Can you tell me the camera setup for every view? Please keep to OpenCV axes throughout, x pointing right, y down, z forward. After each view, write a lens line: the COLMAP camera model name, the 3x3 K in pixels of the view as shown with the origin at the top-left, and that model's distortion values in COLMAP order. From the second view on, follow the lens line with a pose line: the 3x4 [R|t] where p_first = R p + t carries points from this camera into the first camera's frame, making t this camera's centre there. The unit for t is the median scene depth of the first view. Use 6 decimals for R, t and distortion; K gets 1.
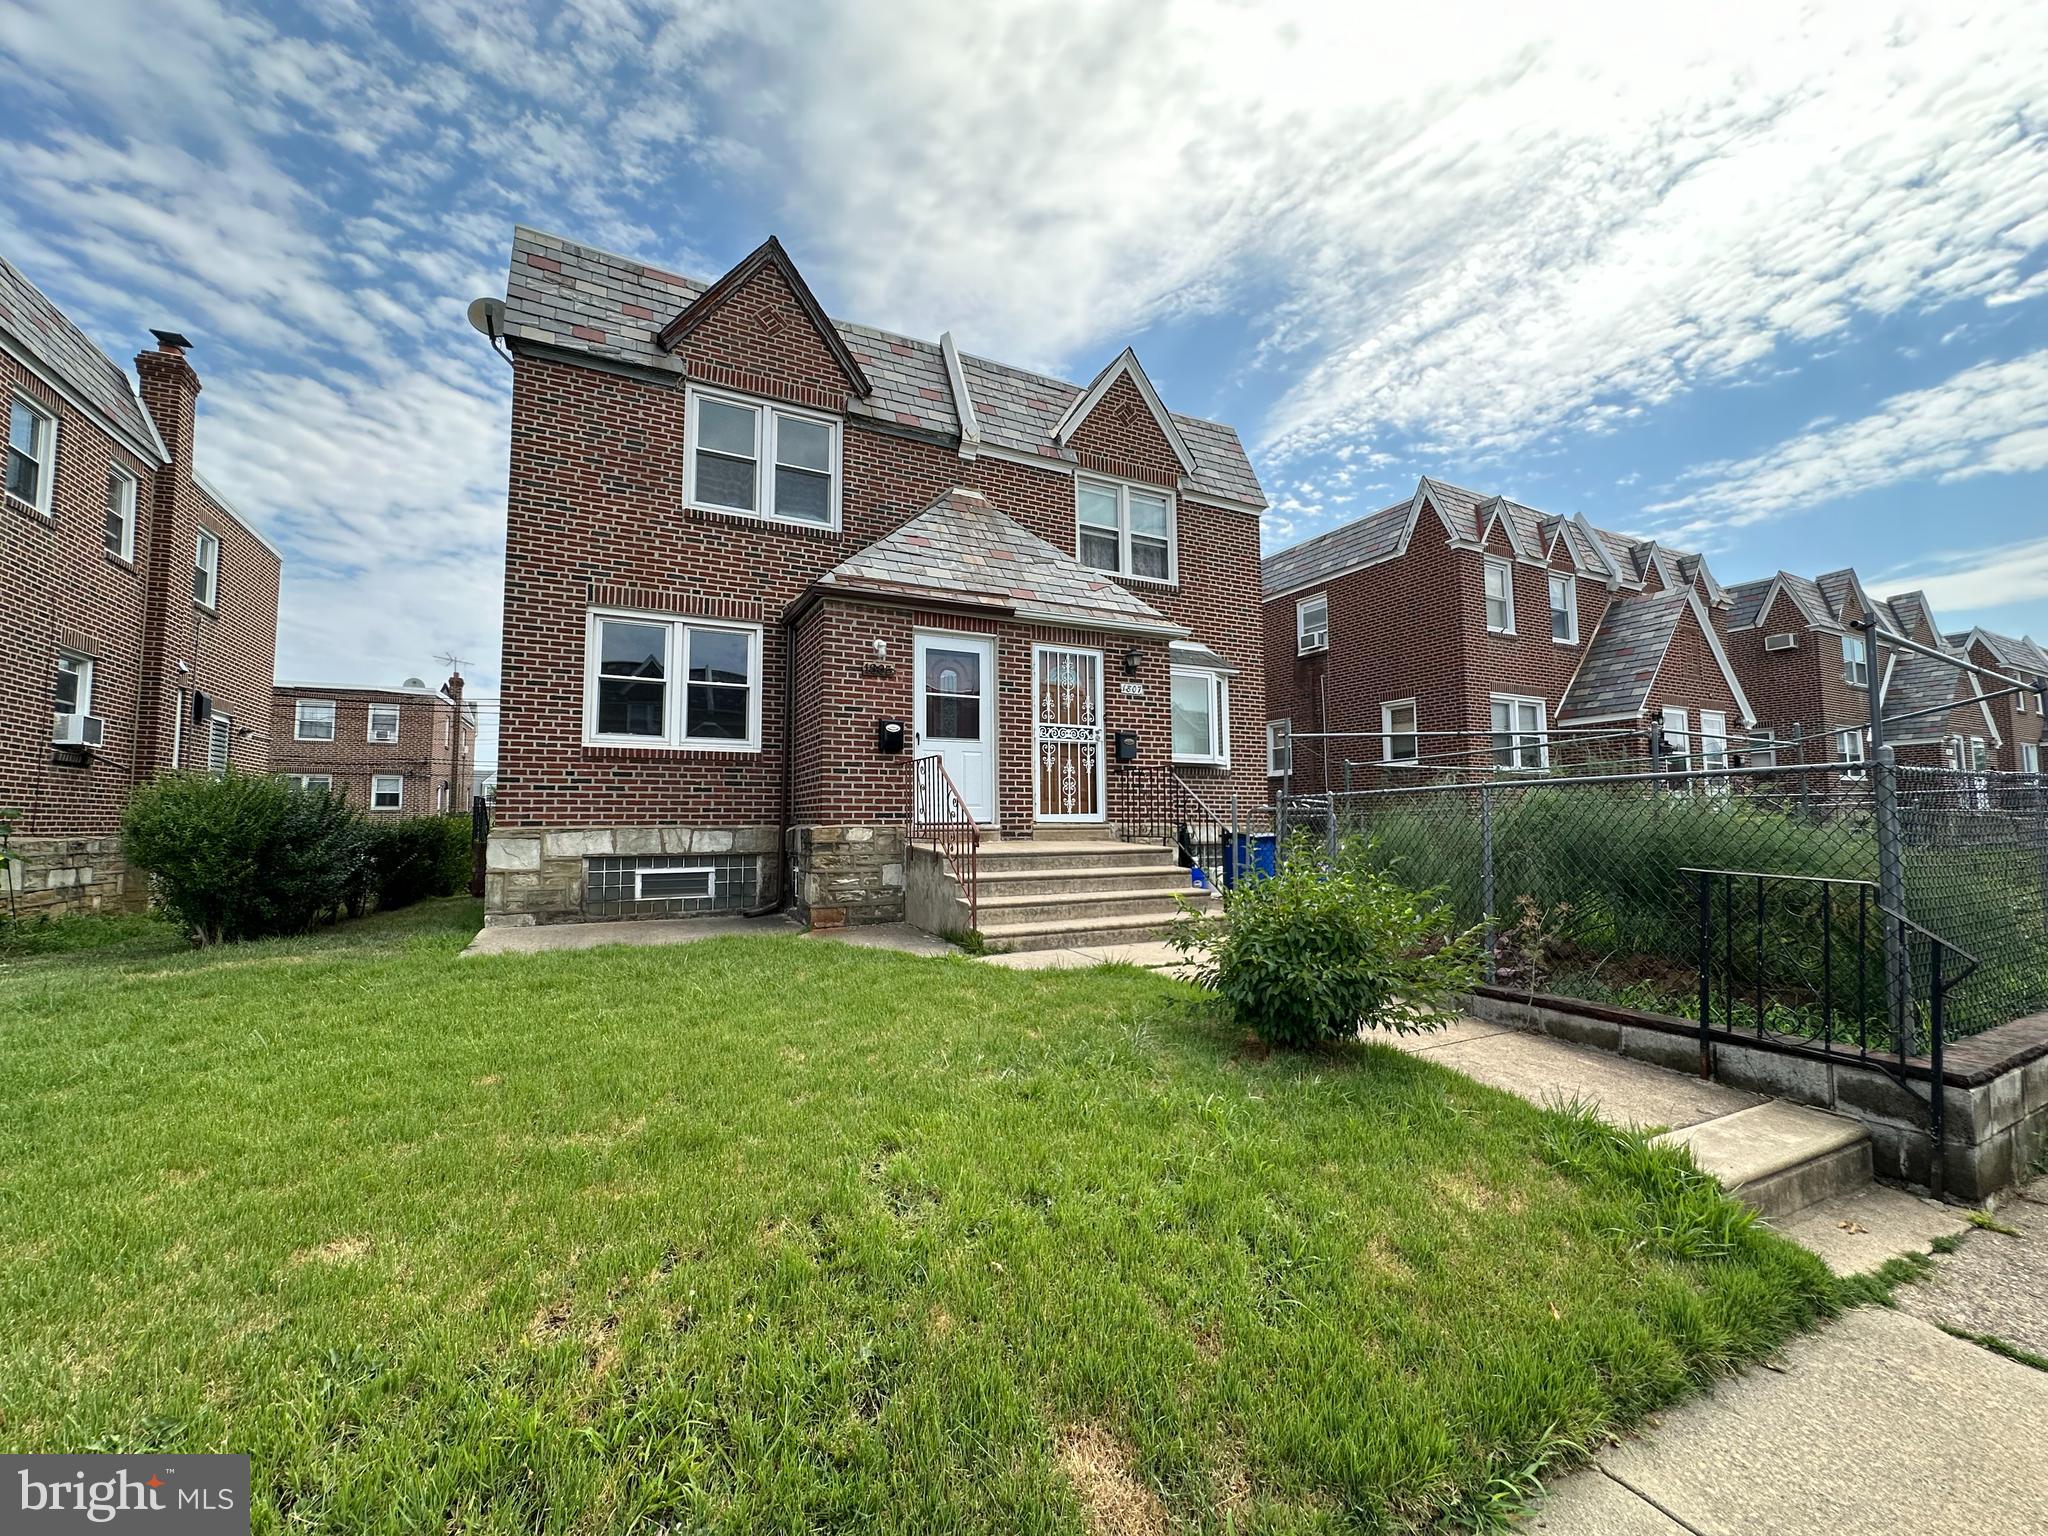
lens RADIAL K [[814.7, 0, 1018.3], [0, 814.7, 761.7], [0, 0, 1]] dist [-0.001742, 0.000338]
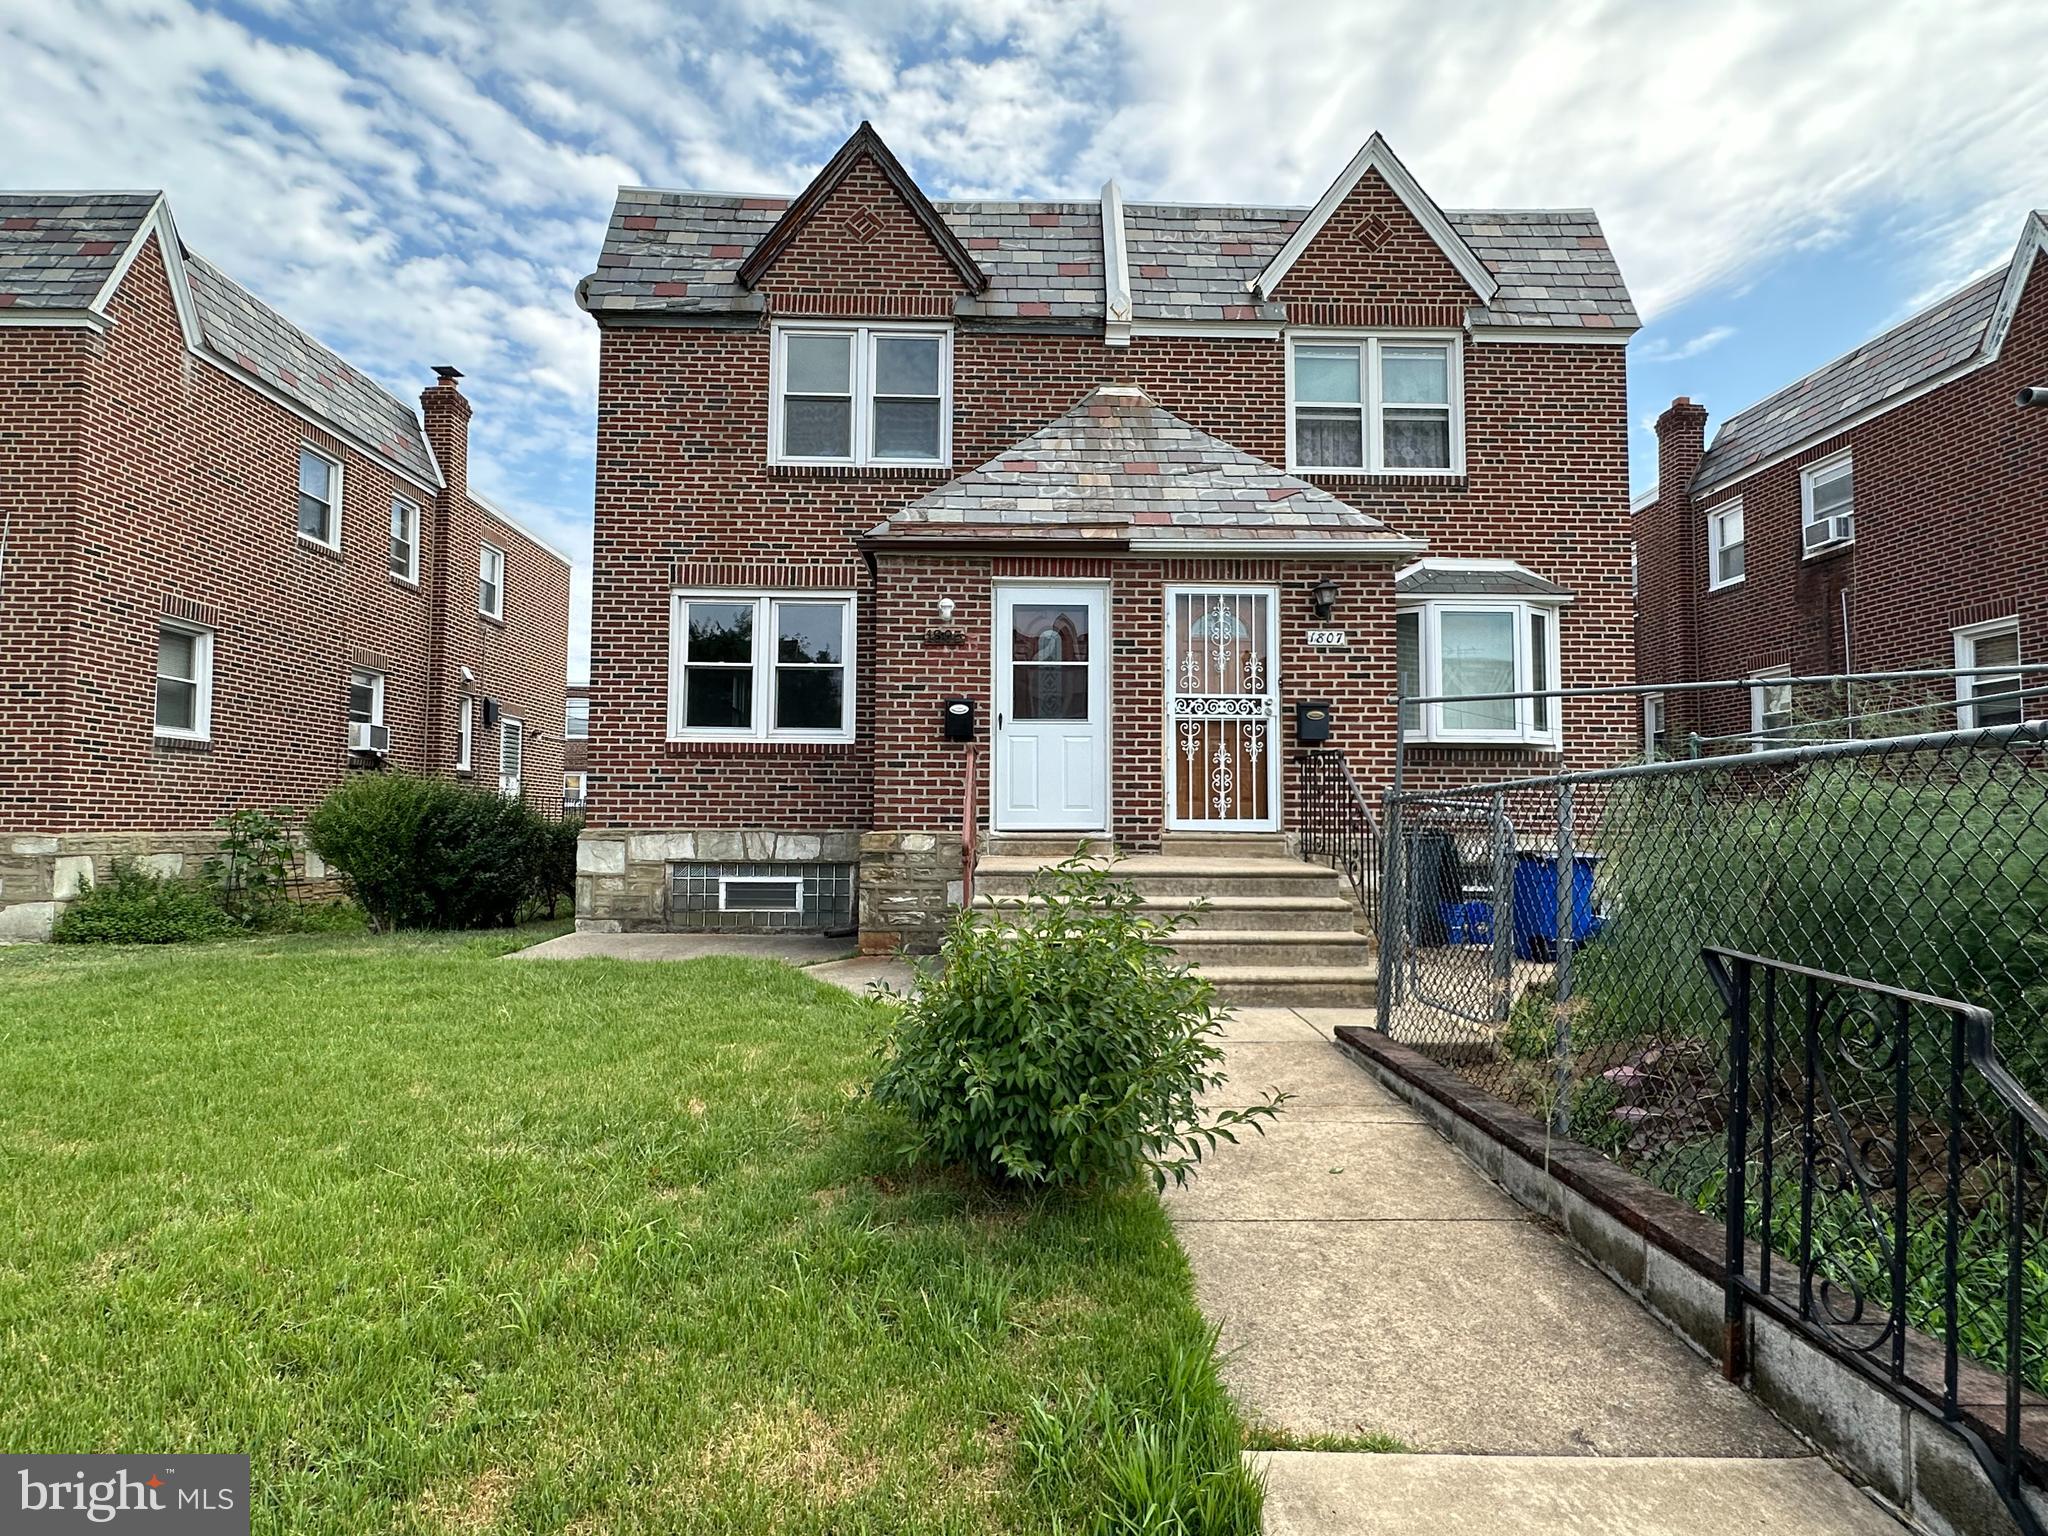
lens RADIAL K [[1032.1, 0, 1024.0], [0, 1032.1, 768.0], [0, 0, 1]] dist [-0.000607, -0.000940]
pose [[0.901071, -0.012863, -0.433481, 0.297994], [0.021349, 0.999664, 0.014714, 0.002056], [0.433146, -0.022513, 0.901043, 0.108365]]
